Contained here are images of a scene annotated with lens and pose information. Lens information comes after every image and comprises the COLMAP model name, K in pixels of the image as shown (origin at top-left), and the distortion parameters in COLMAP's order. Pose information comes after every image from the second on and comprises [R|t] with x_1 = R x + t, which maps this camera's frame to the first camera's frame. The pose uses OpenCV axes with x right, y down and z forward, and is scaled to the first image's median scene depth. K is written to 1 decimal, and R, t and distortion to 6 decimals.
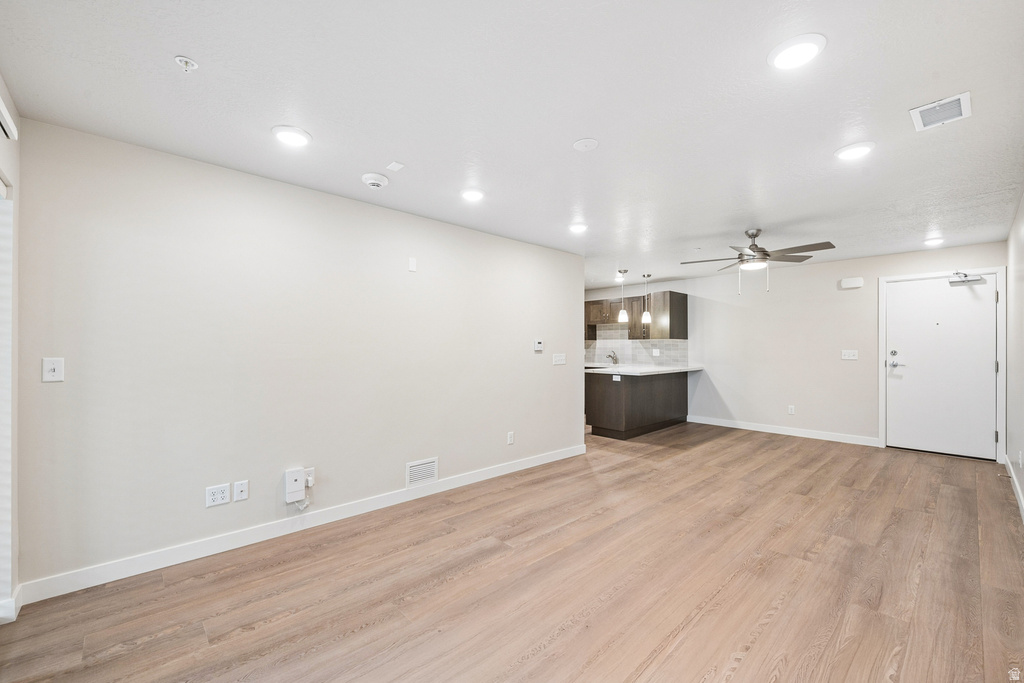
lens RADIAL K [[414.7, 0, 520.1], [0, 414.7, 351.5], [0, 0, 1]] dist [0.003455, -0.003033]
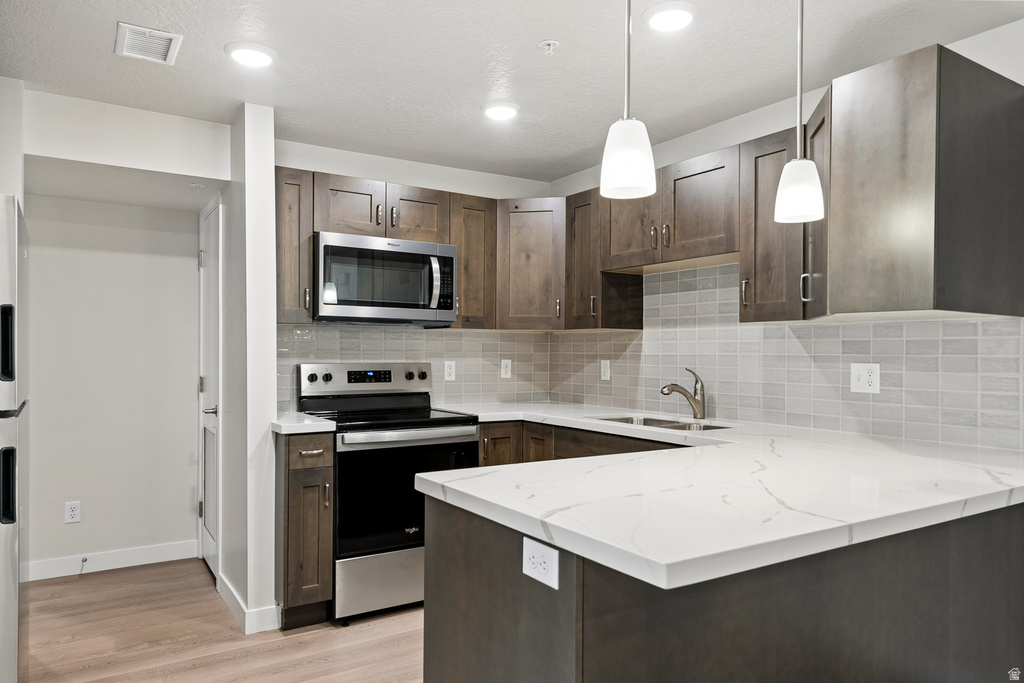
lens RADIAL K [[699.9, 0, 520.0], [0, 699.9, 360.1], [0, 0, 1]] dist [0.009501, 0.006748]
pose [[0.985689, 0.010178, -0.168269, 0.341159], [-0.010961, 0.999933, -0.003725, -0.006502], [0.168220, 0.005516, 0.985734, 0.975855]]
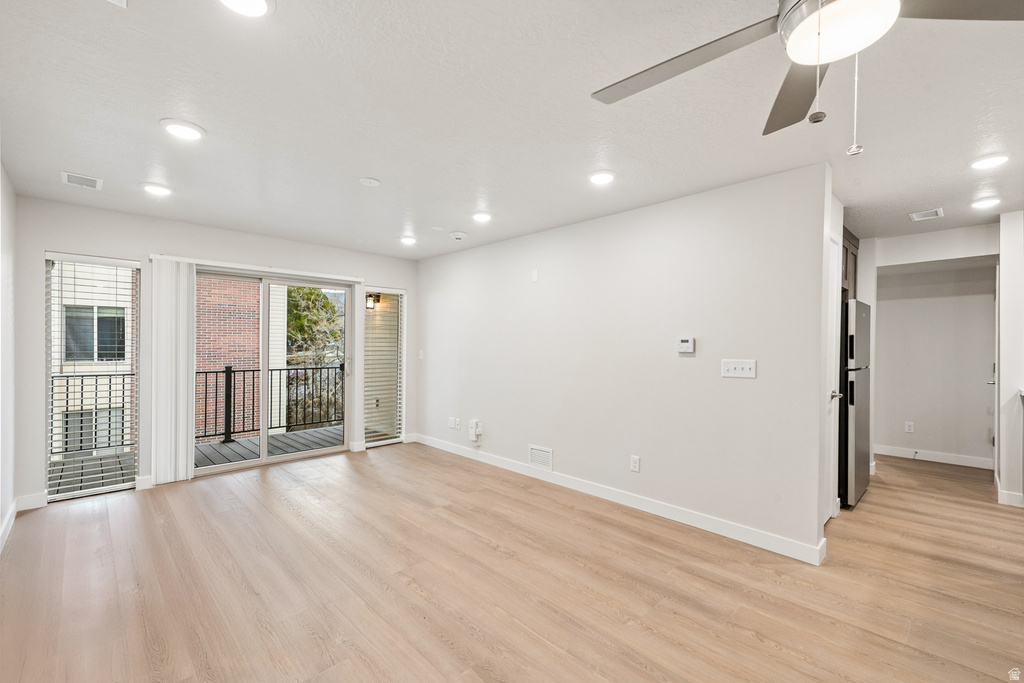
lens RADIAL K [[431.6, 0, 521.2], [0, 431.6, 351.6], [0, 0, 1]] dist [0.024870, -0.004893]
pose [[0.035473, 0.012452, -0.999293, 0.738040], [-0.012952, 0.999844, 0.011999, -0.008816], [0.999287, 0.012517, 0.035628, 0.710976]]
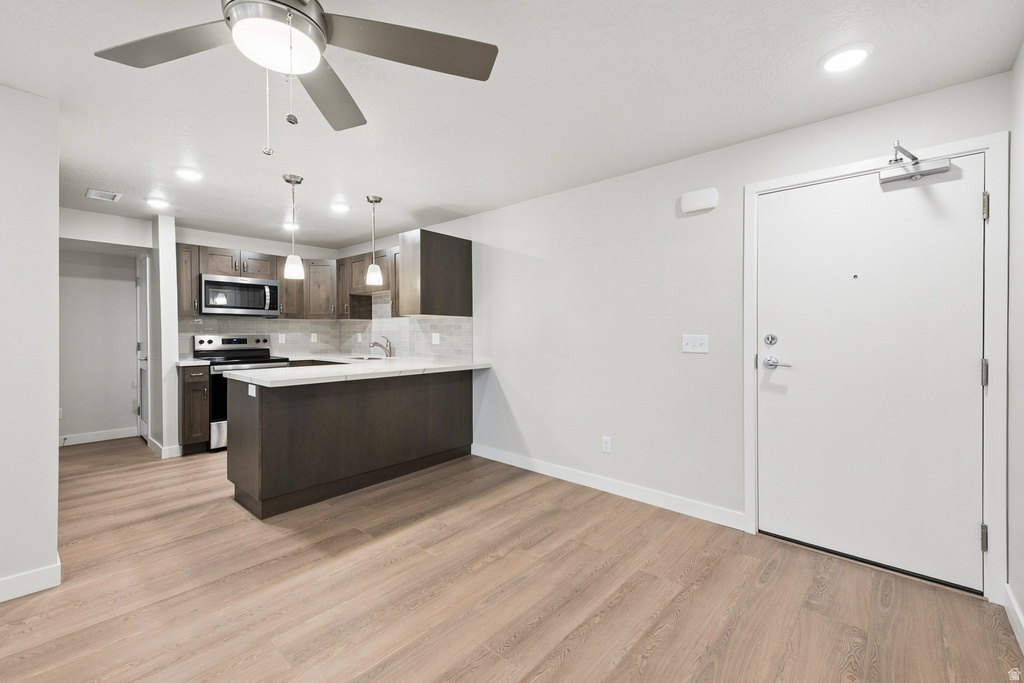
lens RADIAL K [[431.6, 0, 512.4], [0, 431.6, 339.0], [0, 0, 1]] dist [0.024870, -0.004893]
pose [[0.995310, 0.003053, 0.096684, 0.624810], [-0.003110, 0.999995, 0.000439, 0.003903], [-0.096683, -0.000738, 0.995315, 0.595548]]
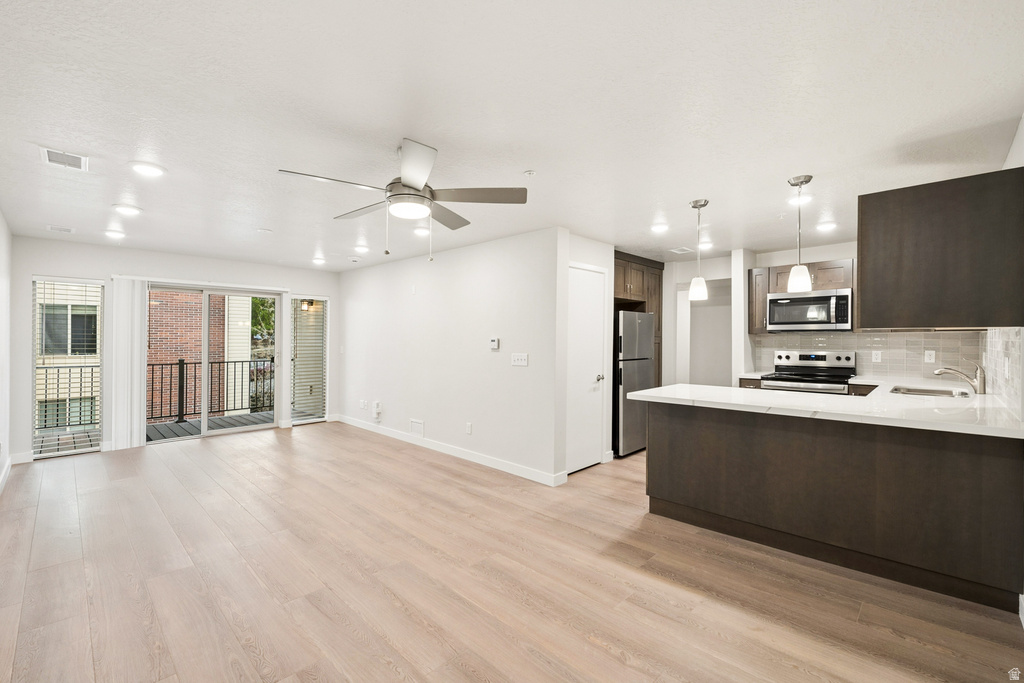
lens RADIAL K [[431.6, 0, 517.0], [0, 431.6, 340.8], [0, 0, 1]] dist [0.024870, -0.004893]
pose [[0.060437, 0.005284, -0.998158, 1.055604], [-0.011562, 0.999923, 0.004593, -0.026392], [0.998105, 0.011263, 0.060493, 0.995730]]
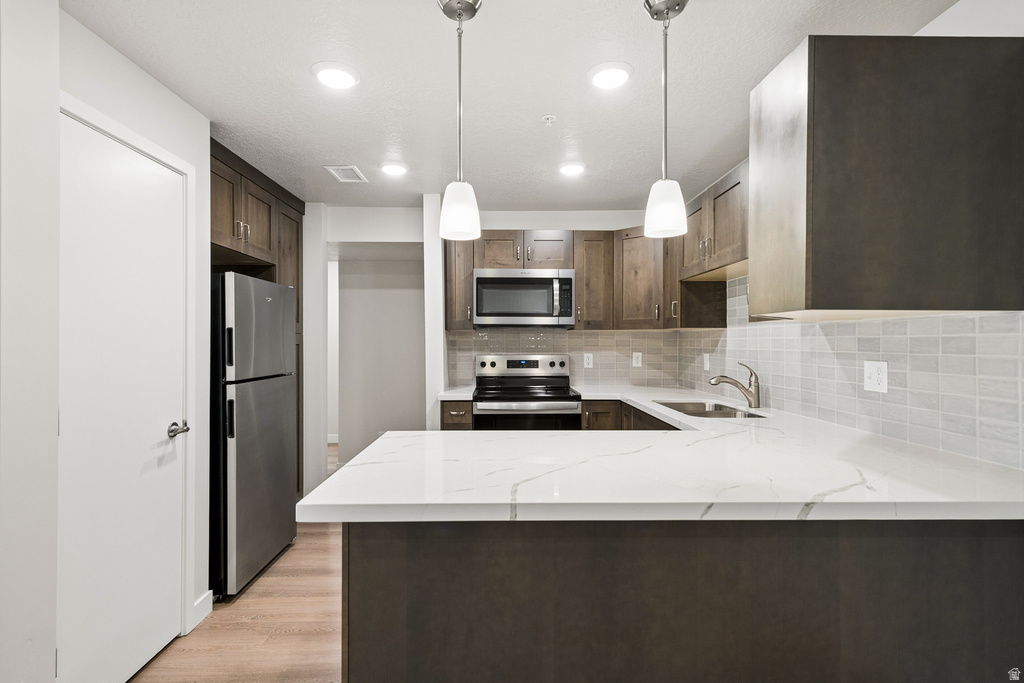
lens RADIAL K [[504.4, 0, 509.0], [0, 504.4, 351.5], [0, 0, 1]] dist [0.022398, -0.001609]
pose [[0.747883, 0.014635, -0.663669, 0.598166], [-0.011422, 0.999893, 0.009178, -0.018457], [0.663733, 0.000716, 0.747970, 1.102936]]
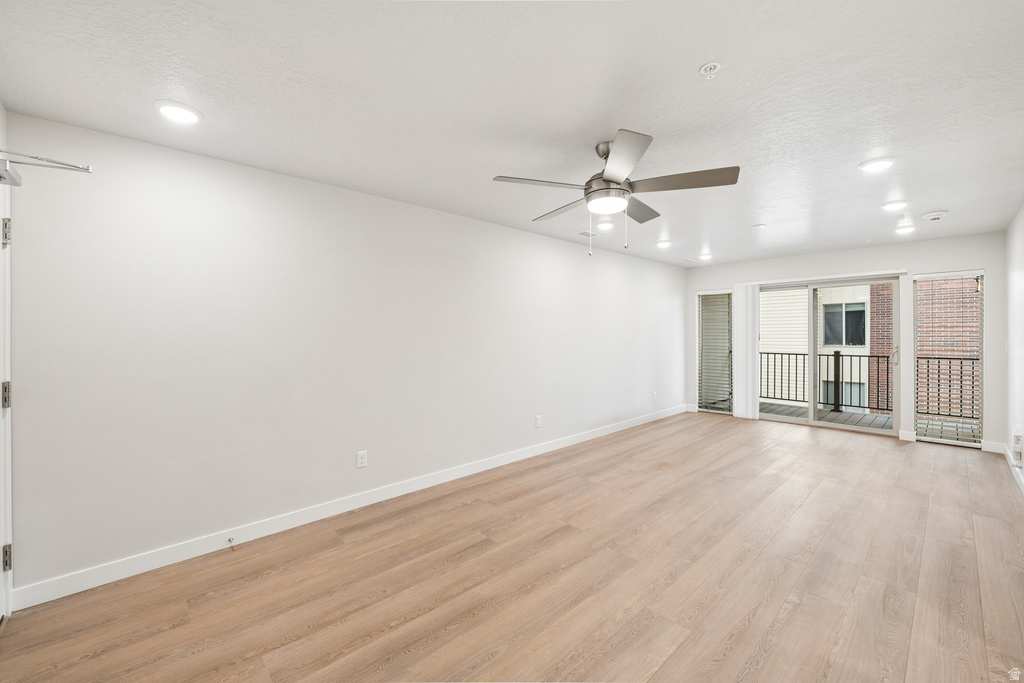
lens RADIAL K [[414.7, 0, 516.1], [0, 414.7, 331.3], [0, 0, 1]] dist [0.003455, -0.003033]
pose [[-0.999954, 0.004361, -0.008588, 0.624092], [0.004301, 0.999966, 0.007032, -0.028057], [0.008618, 0.006995, -0.999938, 1.418379]]
